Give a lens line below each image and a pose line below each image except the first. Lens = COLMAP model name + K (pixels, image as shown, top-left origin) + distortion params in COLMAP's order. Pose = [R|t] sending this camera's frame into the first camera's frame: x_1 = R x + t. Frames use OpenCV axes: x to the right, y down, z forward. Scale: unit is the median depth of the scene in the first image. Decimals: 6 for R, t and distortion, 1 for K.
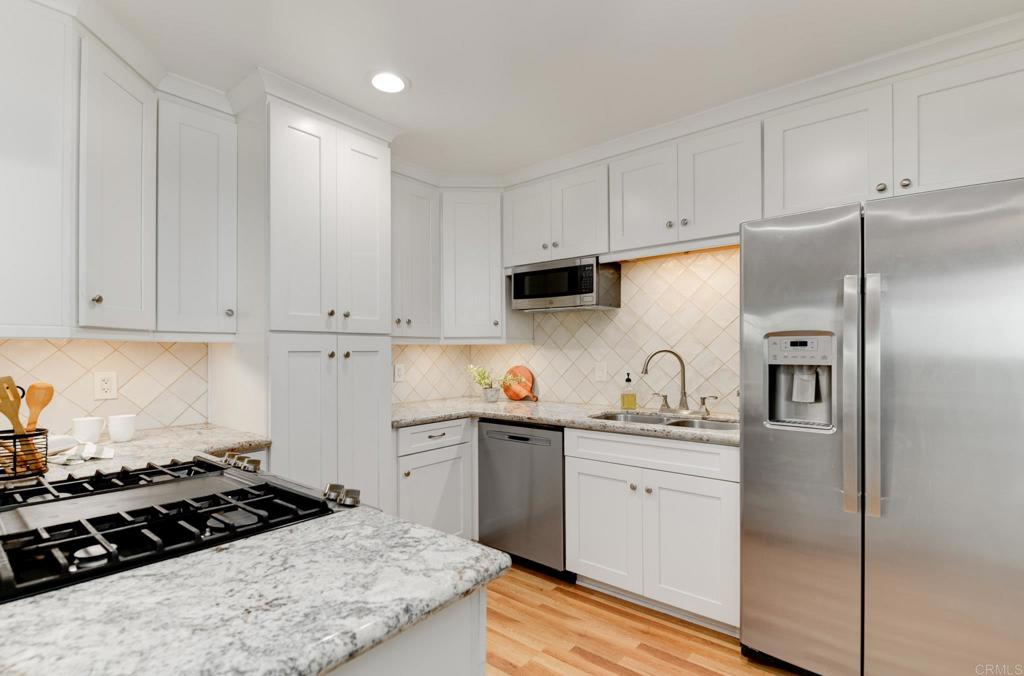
lens RADIAL K [[463.5, 0, 503.0], [0, 463.5, 348.7], [0, 0, 1]] dist [0.004247, -0.004604]
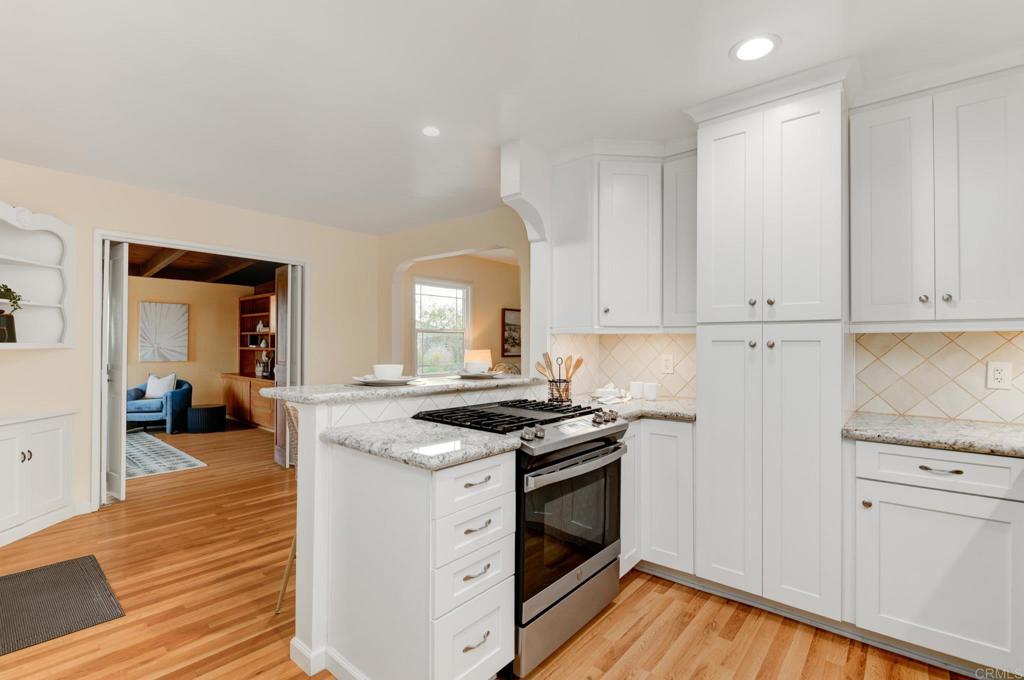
lens RADIAL K [[463.5, 0, 509.2], [0, 463.5, 339.1], [0, 0, 1]] dist [0.004247, -0.004604]
pose [[0.007871, -0.007412, -0.999942, 0.546645], [0.001109, 0.999972, -0.007404, 0.007159], [0.999968, -0.001051, 0.007879, 0.412830]]
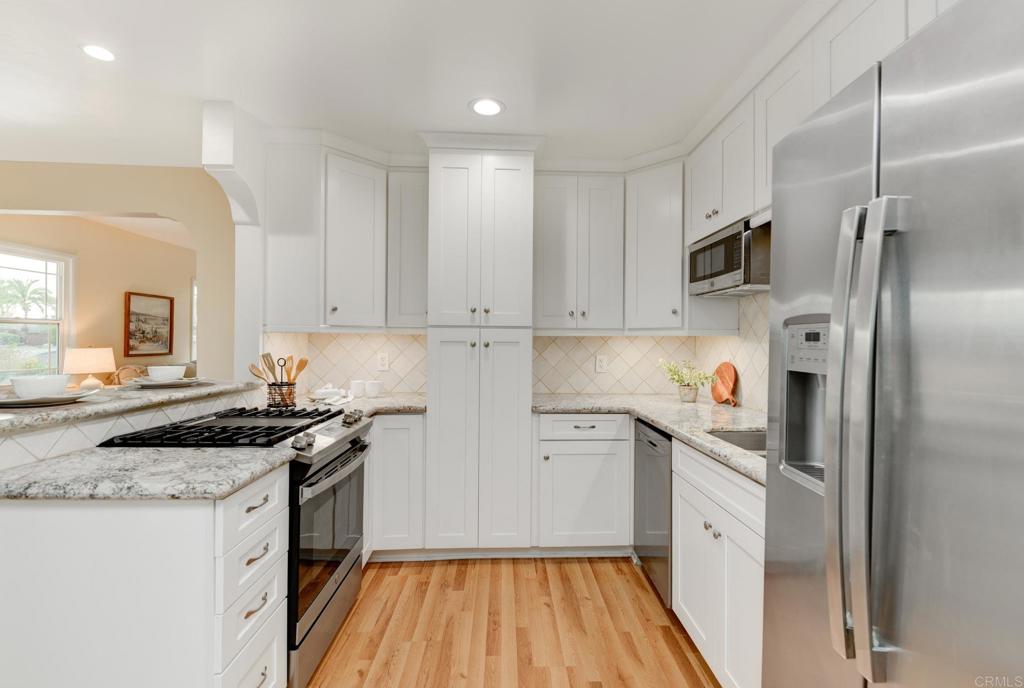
lens RADIAL K [[470.3, 0, 525.8], [0, 470.3, 337.8], [0, 0, 1]] dist [-0.000896, -0.001639]
pose [[0.684953, 0.004511, -0.728573, 0.547129], [-0.006527, 0.999979, 0.000056, -0.004748], [0.728558, 0.004717, 0.684968, 0.225558]]
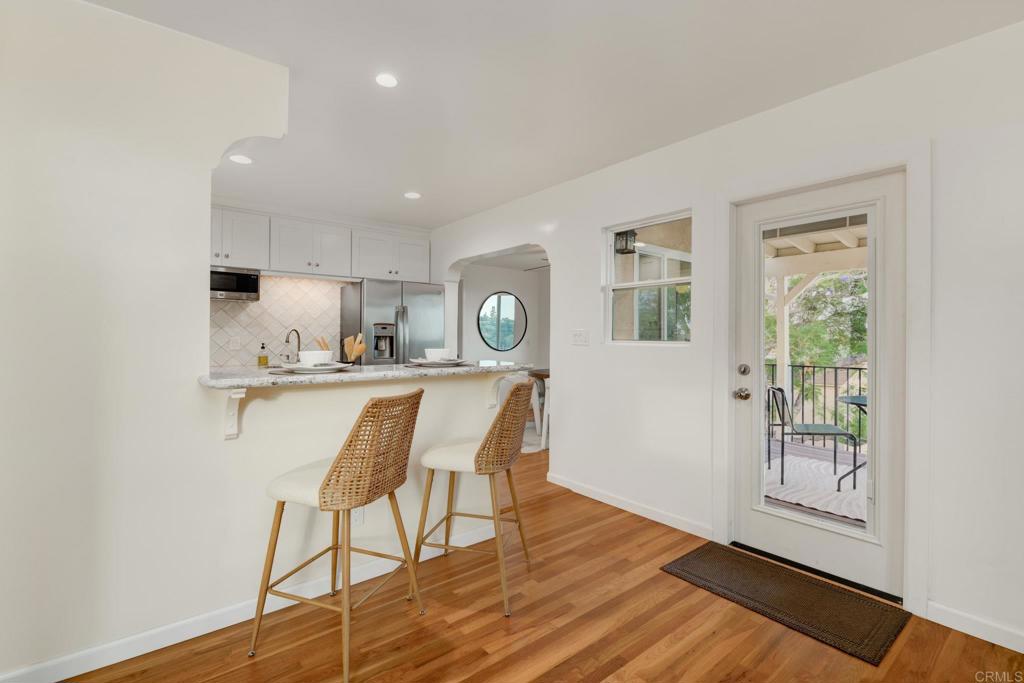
lens RADIAL K [[463.5, 0, 511.2], [0, 463.5, 339.5], [0, 0, 1]] dist [0.004247, -0.004604]
pose [[0.197385, 0.006921, 0.980302, -1.438928], [-0.010496, 0.999933, -0.004946, 0.047565], [-0.980270, -0.009313, 0.197444, -0.211871]]
